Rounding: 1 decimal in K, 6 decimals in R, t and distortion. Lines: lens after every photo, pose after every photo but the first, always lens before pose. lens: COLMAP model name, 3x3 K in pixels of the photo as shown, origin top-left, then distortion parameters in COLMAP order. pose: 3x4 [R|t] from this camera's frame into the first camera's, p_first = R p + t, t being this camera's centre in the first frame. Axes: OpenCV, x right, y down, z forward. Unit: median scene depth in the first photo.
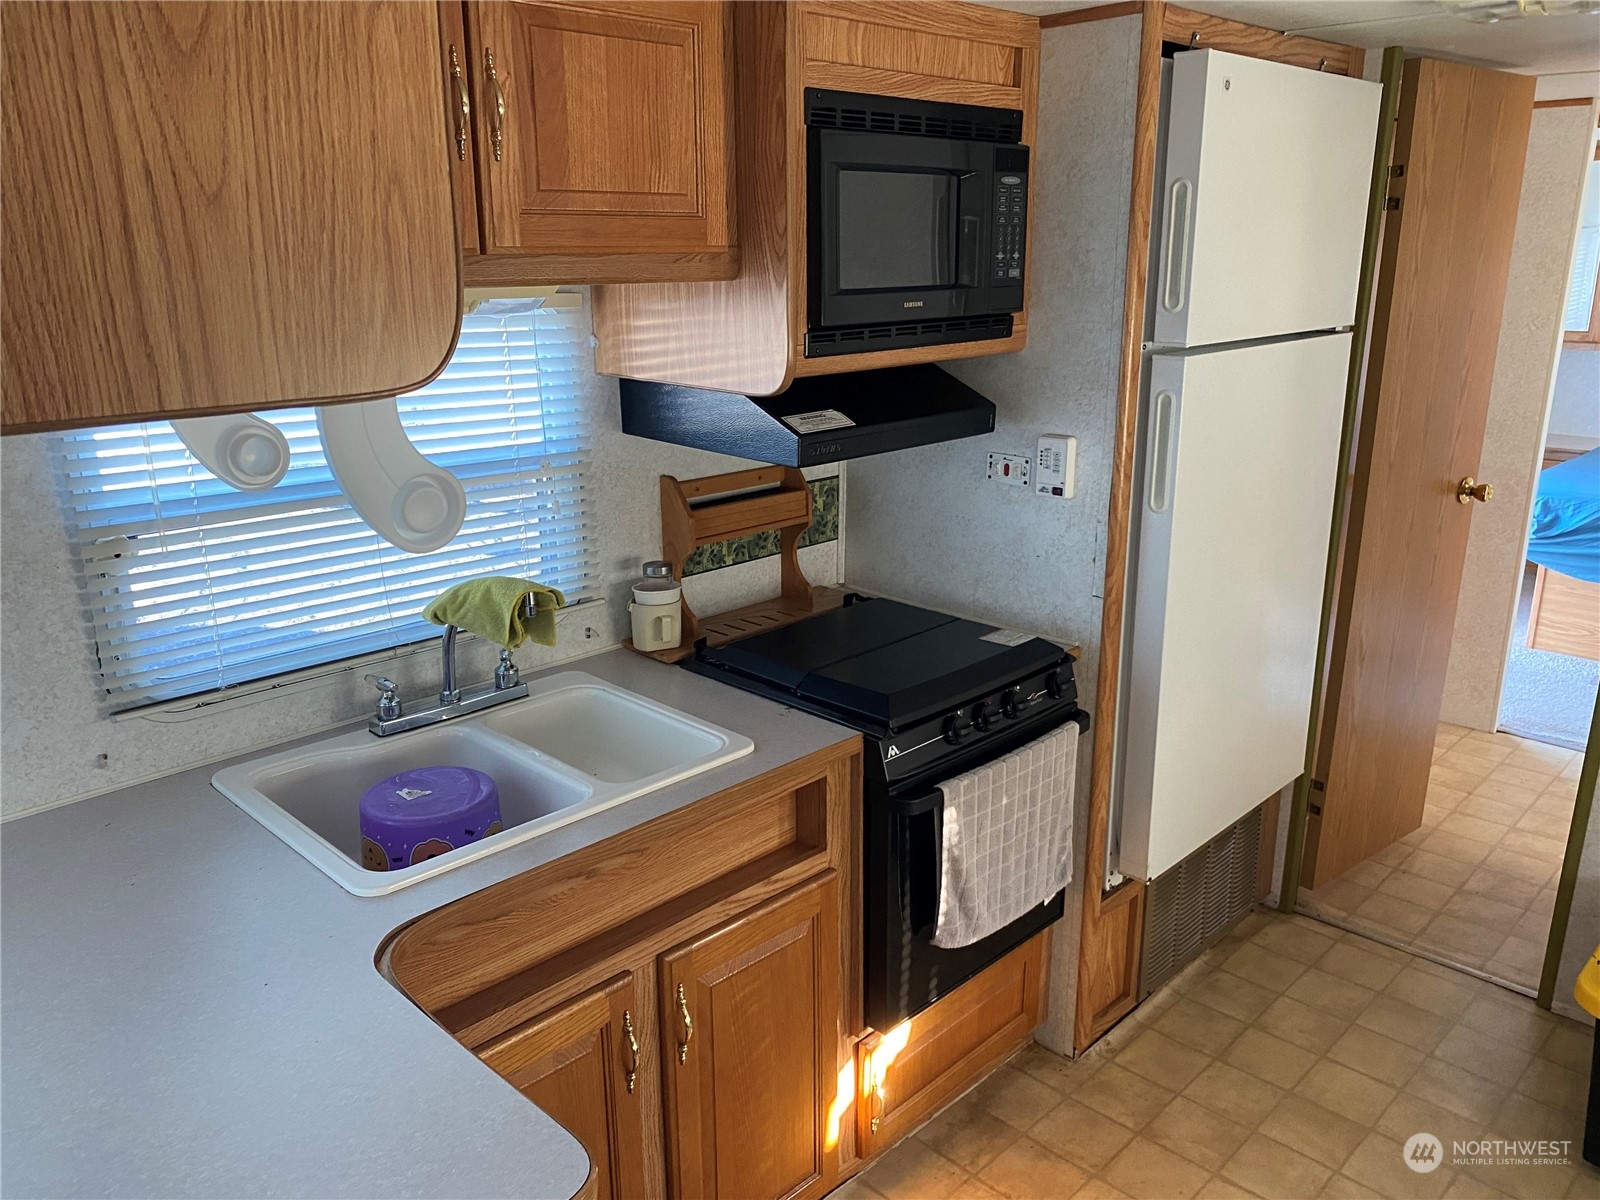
lens RADIAL K [[1218.4, 0, 803.1], [0, 1218.4, 604.0], [0, 0, 1]] dist [0.046765, -0.013240]
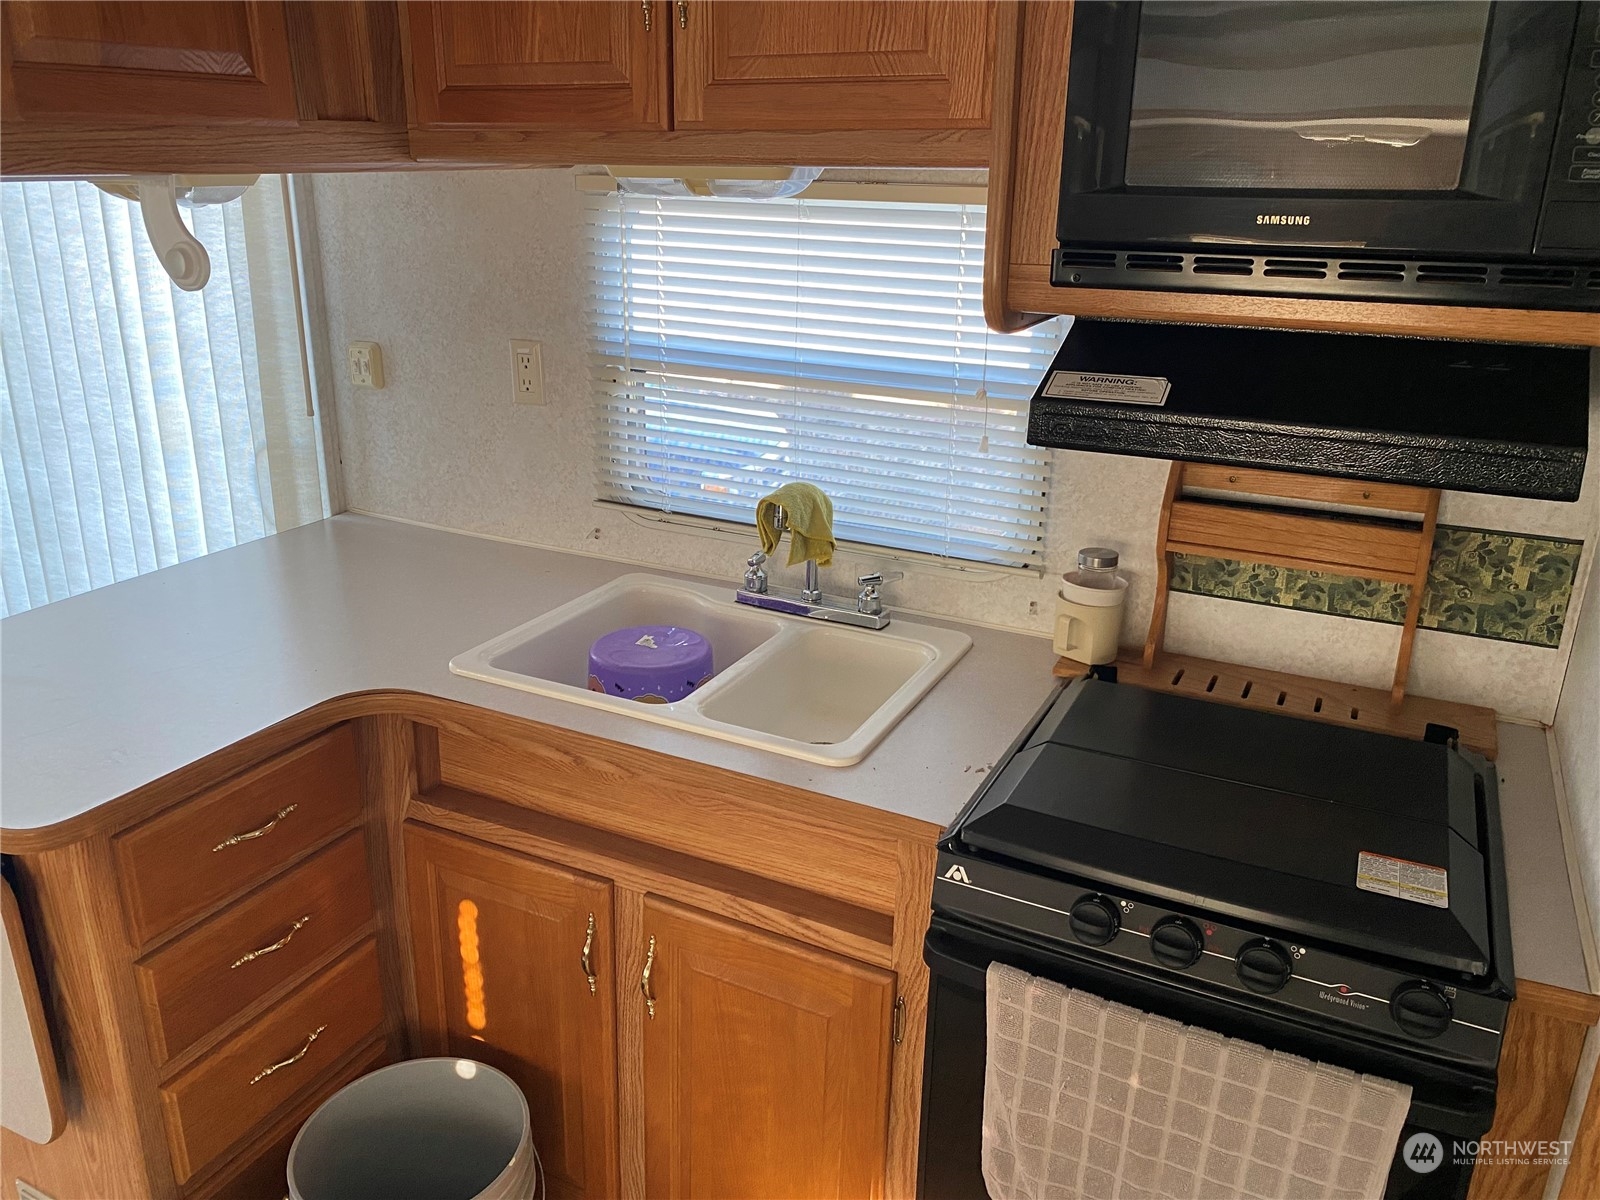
lens RADIAL K [[1218.4, 0, 799.2], [0, 1218.4, 593.5], [0, 0, 1]] dist [0.046765, -0.013240]
pose [[0.308985, 0.321918, -0.894929, 0.623642], [-0.281955, 0.929677, 0.237069, -0.165765], [0.908311, 0.179079, 0.378022, 0.647372]]
